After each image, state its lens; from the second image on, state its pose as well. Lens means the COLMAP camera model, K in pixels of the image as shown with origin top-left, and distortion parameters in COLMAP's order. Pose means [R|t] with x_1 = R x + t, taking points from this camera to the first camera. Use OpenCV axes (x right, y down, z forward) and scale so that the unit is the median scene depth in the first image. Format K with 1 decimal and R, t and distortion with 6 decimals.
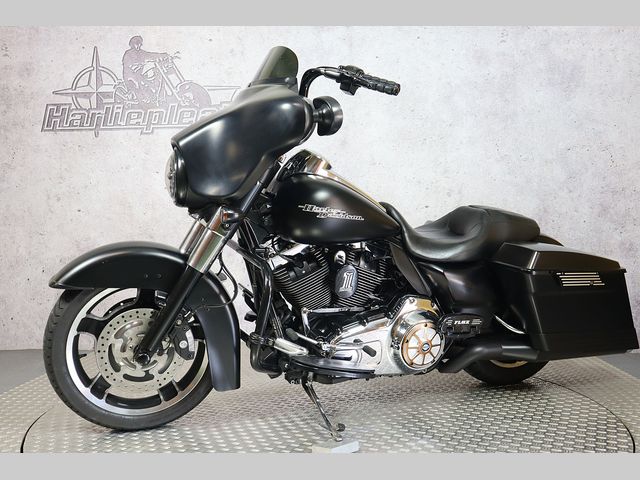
lens RADIAL K [[629.8, 0, 320.0], [0, 629.8, 240.0], [0, 0, 1]] dist [0.007856, 0.014644]
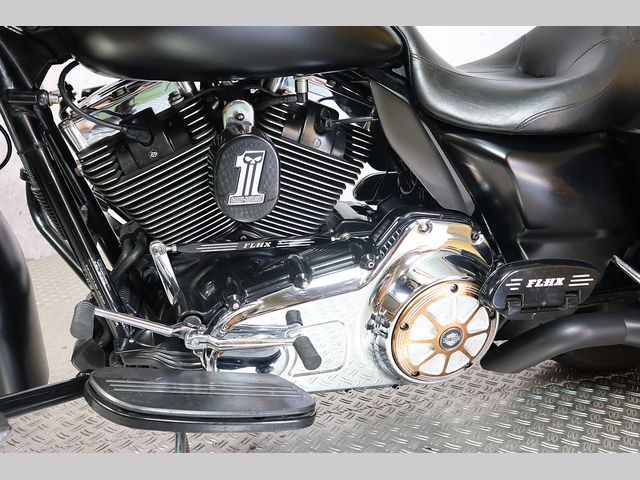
lens RADIAL K [[545.8, 0, 320.0], [0, 545.8, 240.0], [0, 0, 1]] dist [-0.021047, 0.004612]
pose [[0.993642, 0.022545, -0.110305, 0.115955], [-0.001427, 0.982189, 0.187892, 0.037209], [0.112576, -0.186540, 0.975976, 0.631008]]
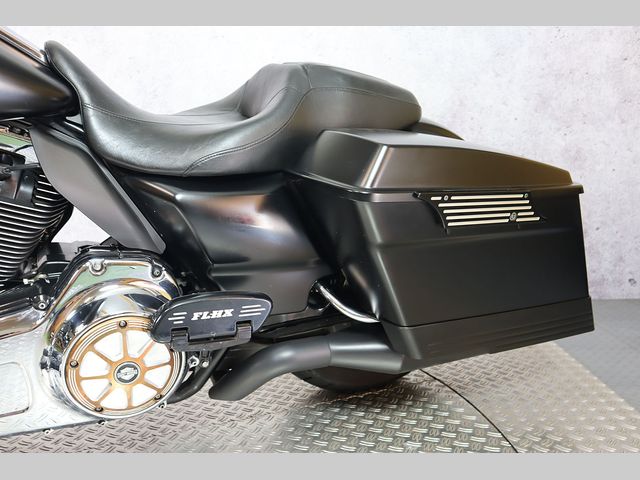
lens RADIAL K [[545.8, 0, 320.0], [0, 545.8, 240.0], [0, 0, 1]] dist [-0.021047, 0.004612]
pose [[0.999142, -0.017944, 0.037315, 0.278692], [0.012628, 0.990338, 0.138102, 0.028173], [-0.039432, -0.137512, 0.989715, 0.616950]]
